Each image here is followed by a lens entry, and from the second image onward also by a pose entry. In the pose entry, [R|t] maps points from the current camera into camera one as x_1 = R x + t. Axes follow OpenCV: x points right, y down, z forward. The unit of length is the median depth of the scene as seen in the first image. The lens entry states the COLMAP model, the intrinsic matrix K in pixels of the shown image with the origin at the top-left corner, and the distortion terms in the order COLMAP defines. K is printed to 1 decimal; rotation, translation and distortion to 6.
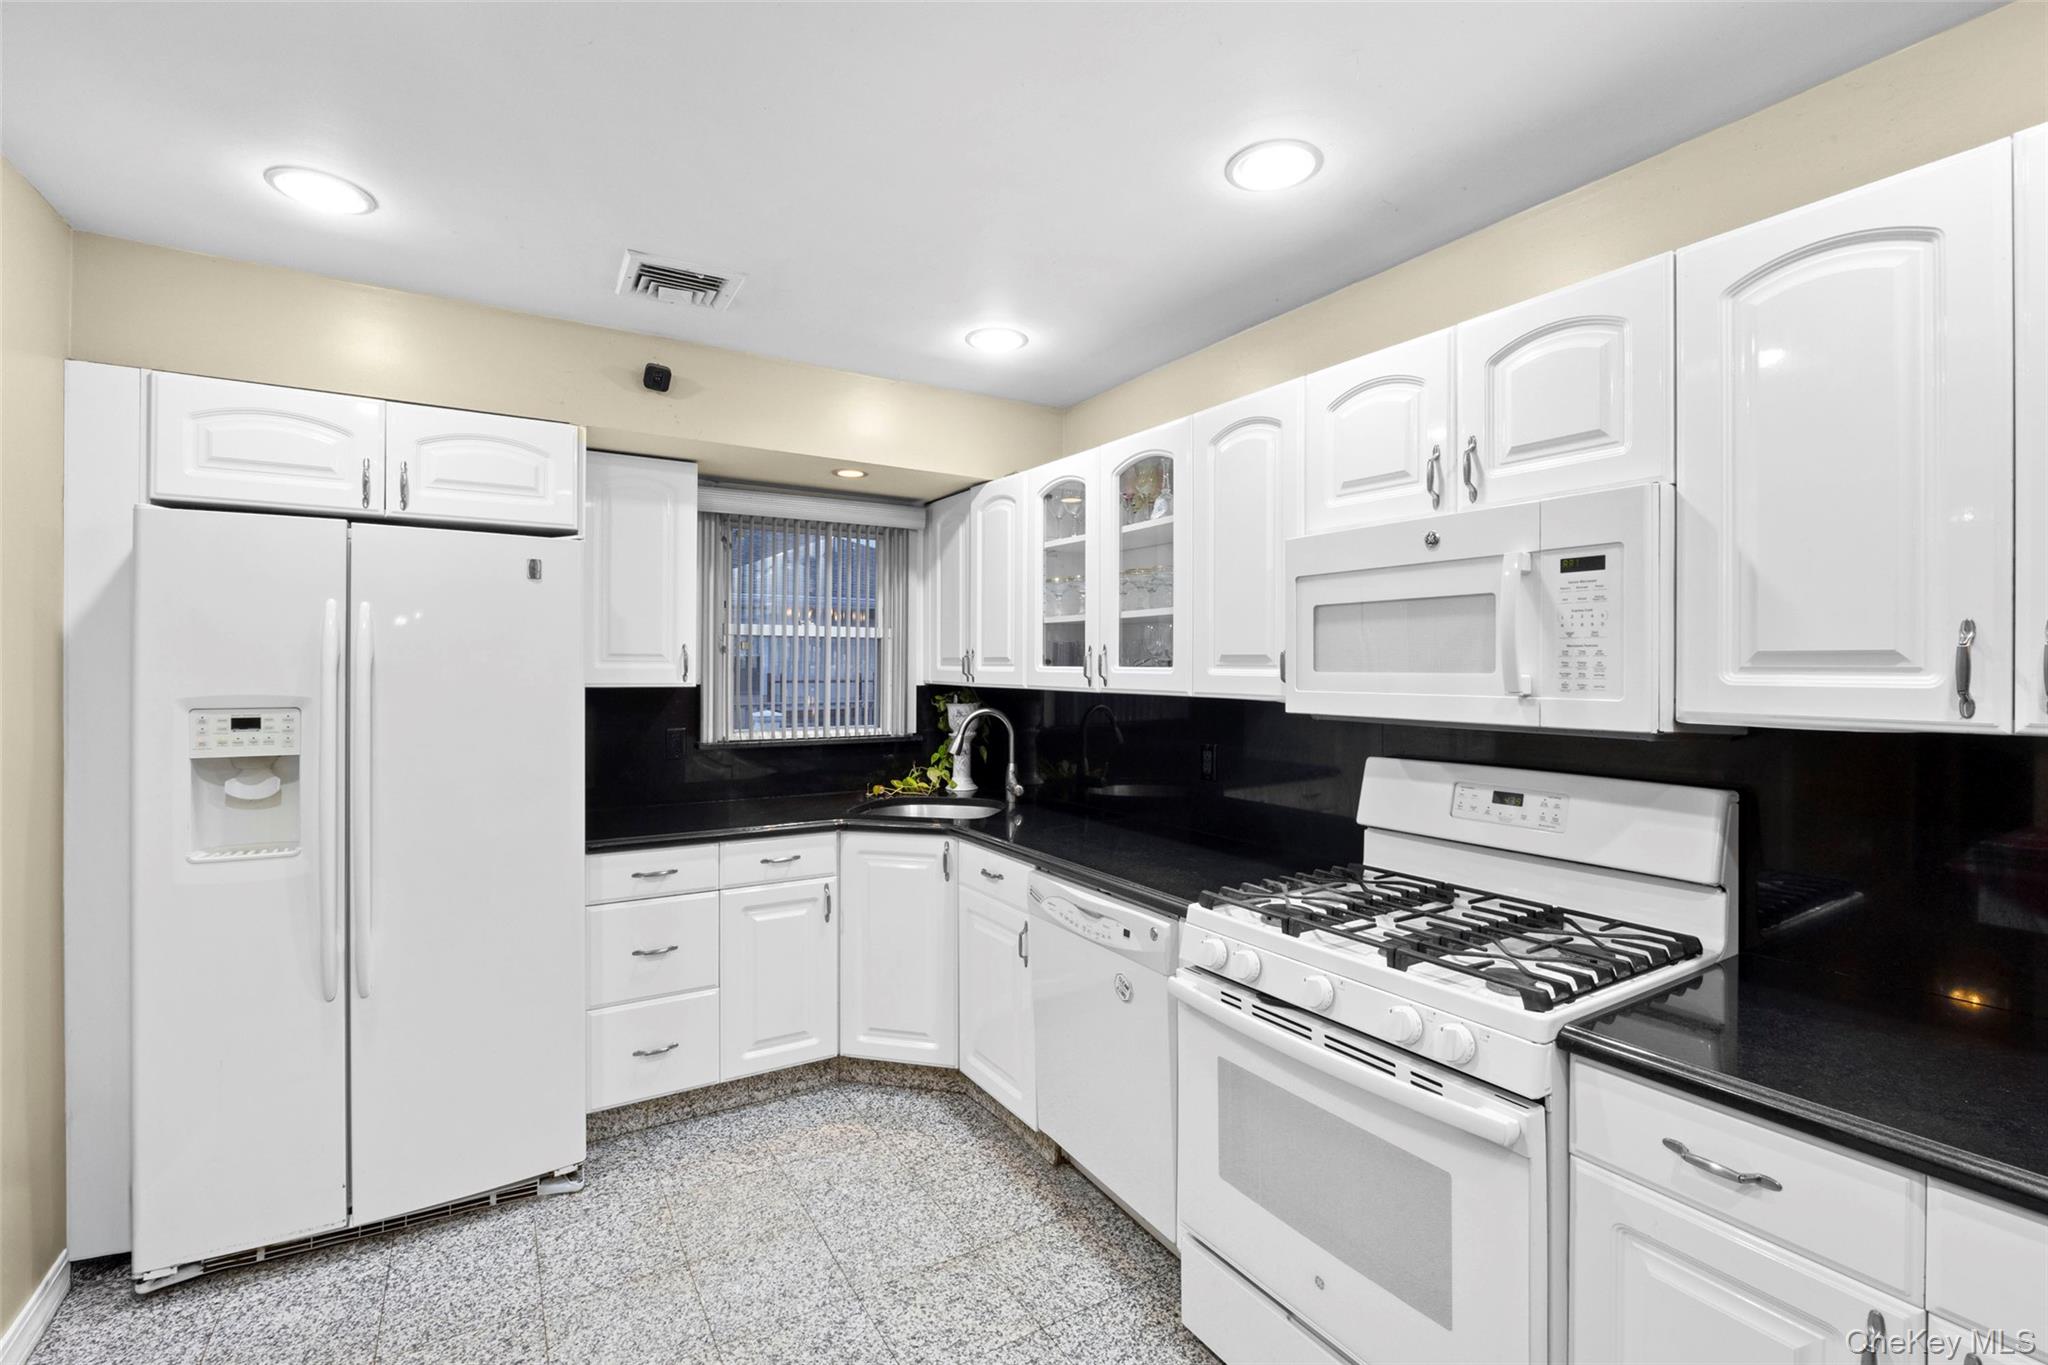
lens RADIAL K [[889.8, 0, 1012.2], [0, 889.8, 666.1], [0, 0, 1]] dist [-0.017893, 0.001806]
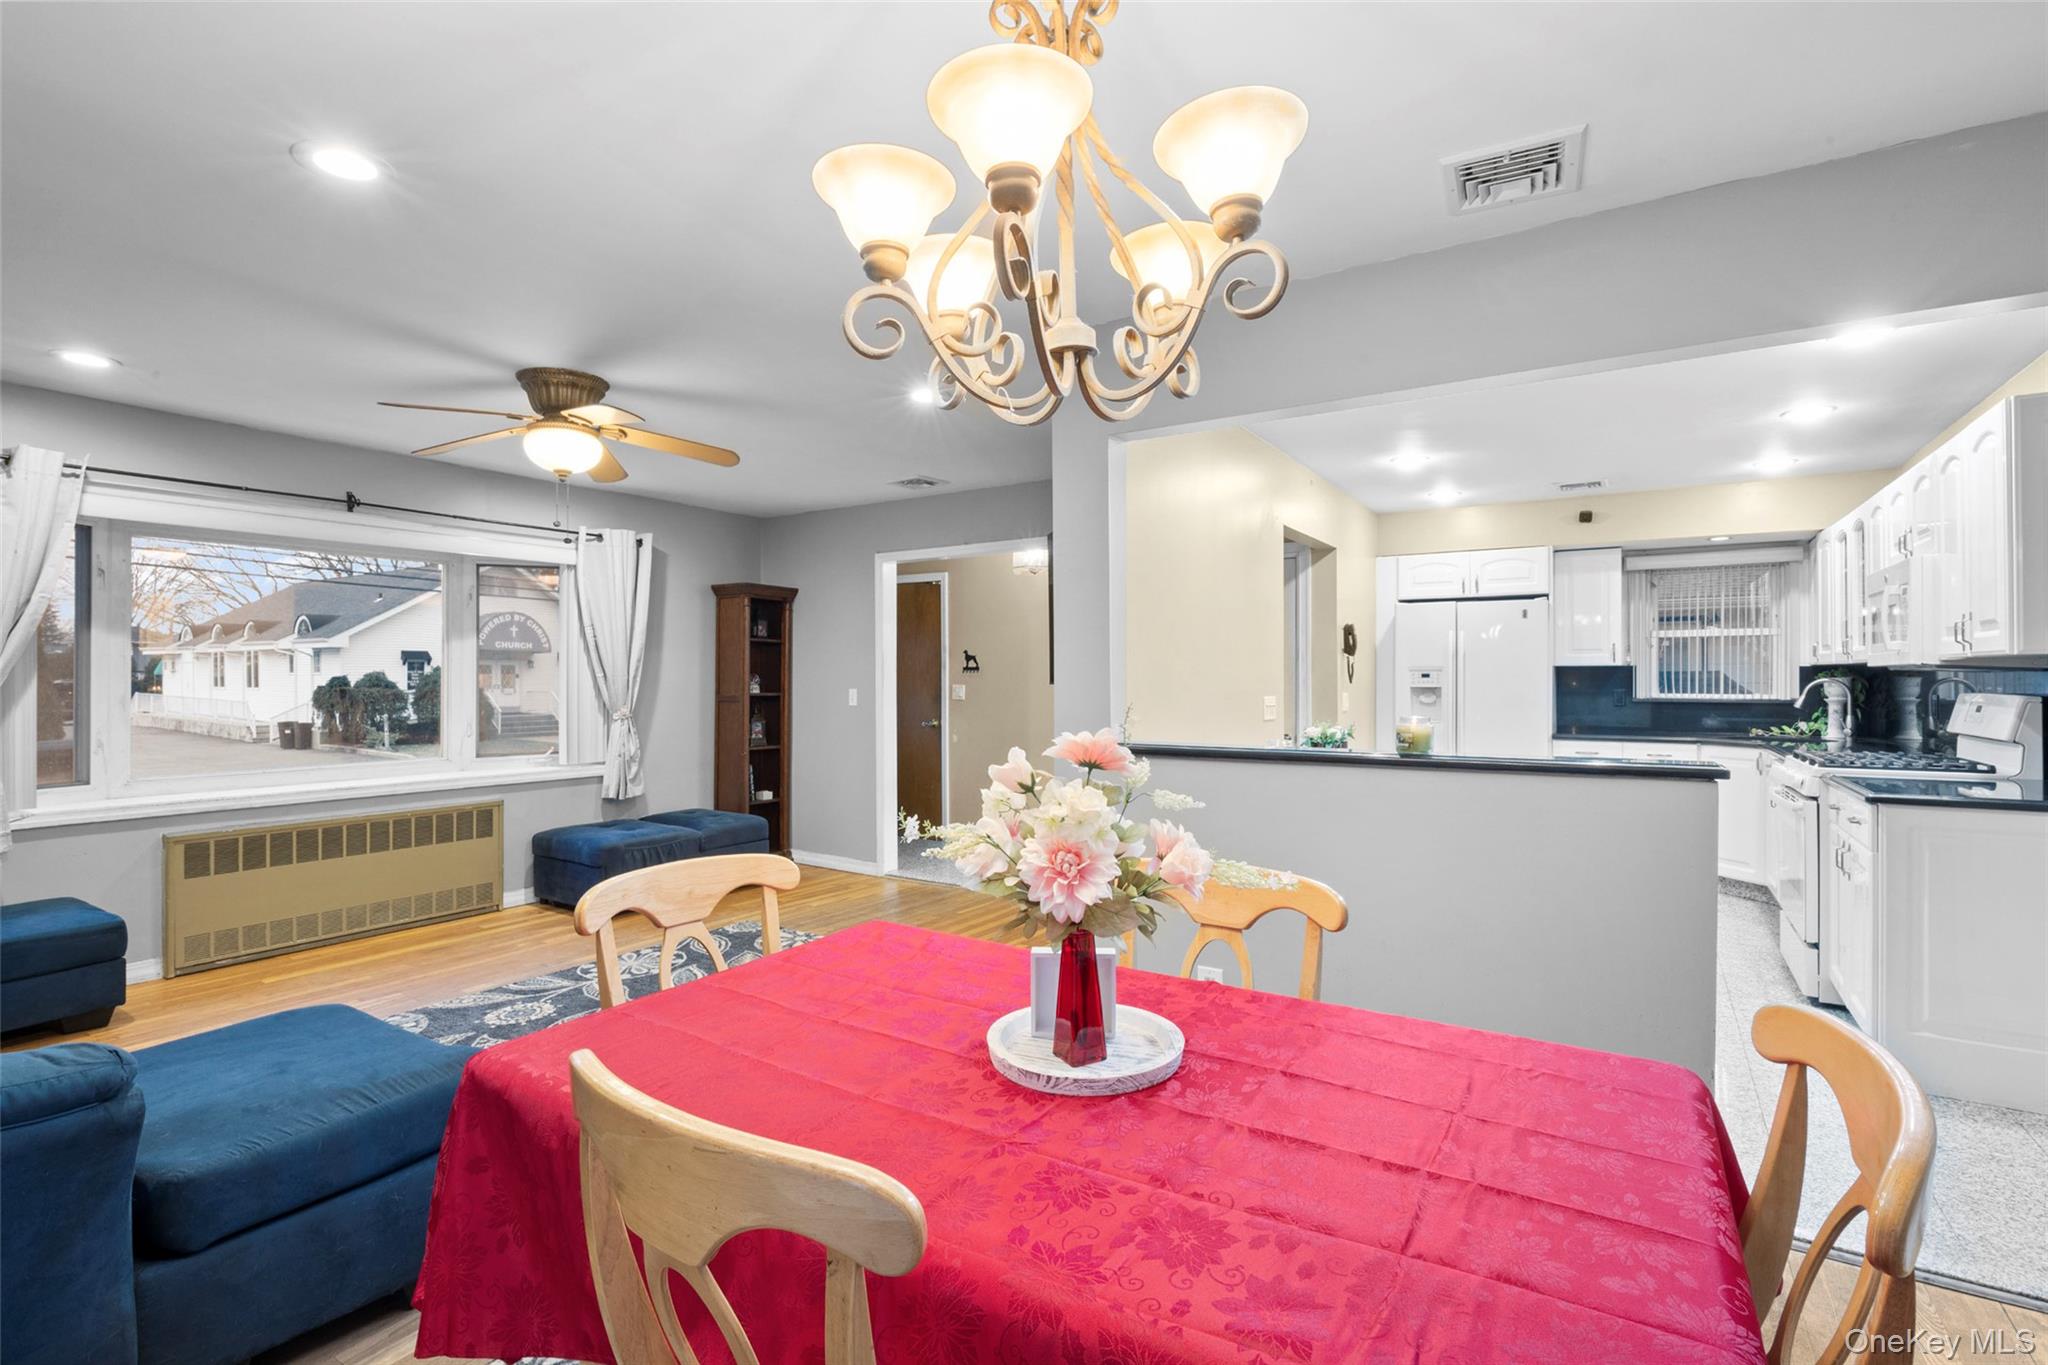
lens RADIAL K [[927.5, 0, 1024.0], [0, 927.5, 676.2], [0, 0, 1]] dist [-0.023841, 0.003207]
pose [[0.426156, -0.005947, -0.904630, 1.121301], [0.002766, 0.999982, -0.005271, 0.067873], [0.904645, -0.000256, 0.426165, -1.270985]]
